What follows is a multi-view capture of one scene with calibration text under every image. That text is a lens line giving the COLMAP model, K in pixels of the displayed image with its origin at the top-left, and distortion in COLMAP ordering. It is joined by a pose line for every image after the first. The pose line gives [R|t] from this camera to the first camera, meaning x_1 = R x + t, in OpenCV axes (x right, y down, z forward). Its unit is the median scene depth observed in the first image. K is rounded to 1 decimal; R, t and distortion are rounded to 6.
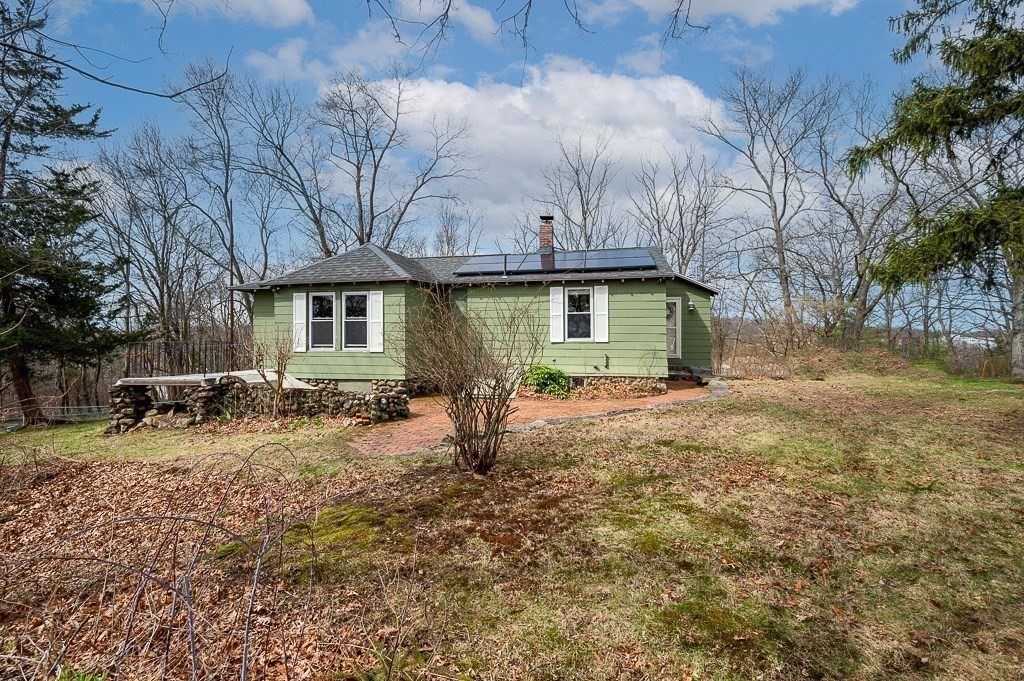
lens RADIAL K [[437.1, 0, 511.1], [0, 437.1, 338.9], [0, 0, 1]] dist [-0.000190, -0.000363]
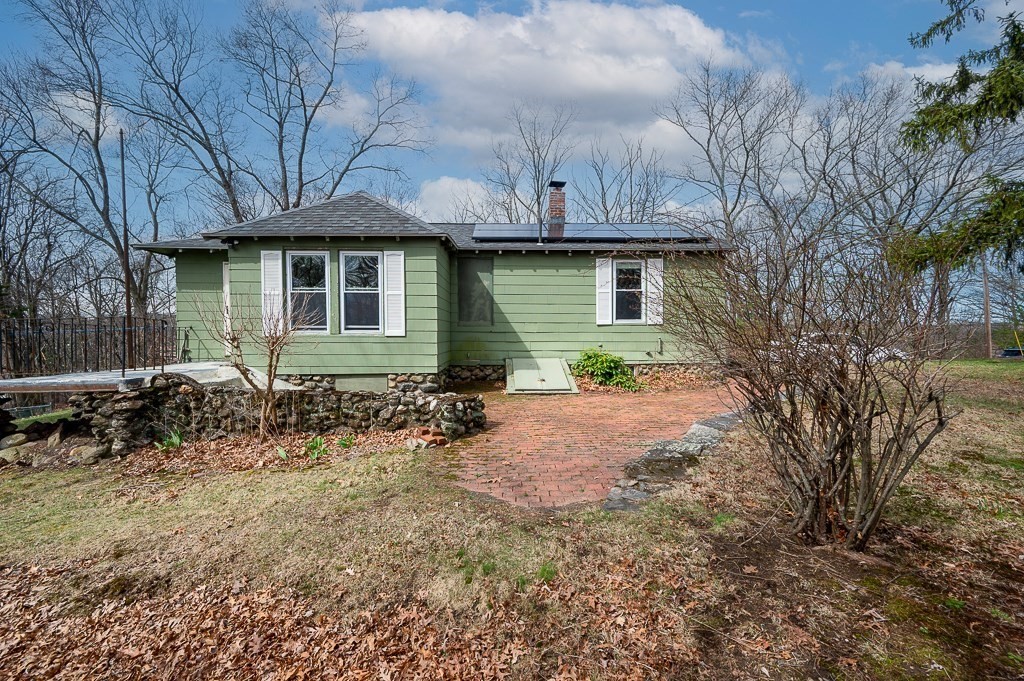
lens RADIAL K [[411.4, 0, 508.8], [0, 411.4, 344.4], [0, 0, 1]] dist [0.002726, -0.001029]
pose [[0.974790, -0.007683, 0.222990, -0.264819], [0.000206, 0.999438, 0.033533, 0.020569], [-0.223123, -0.032641, 0.974244, 0.281378]]
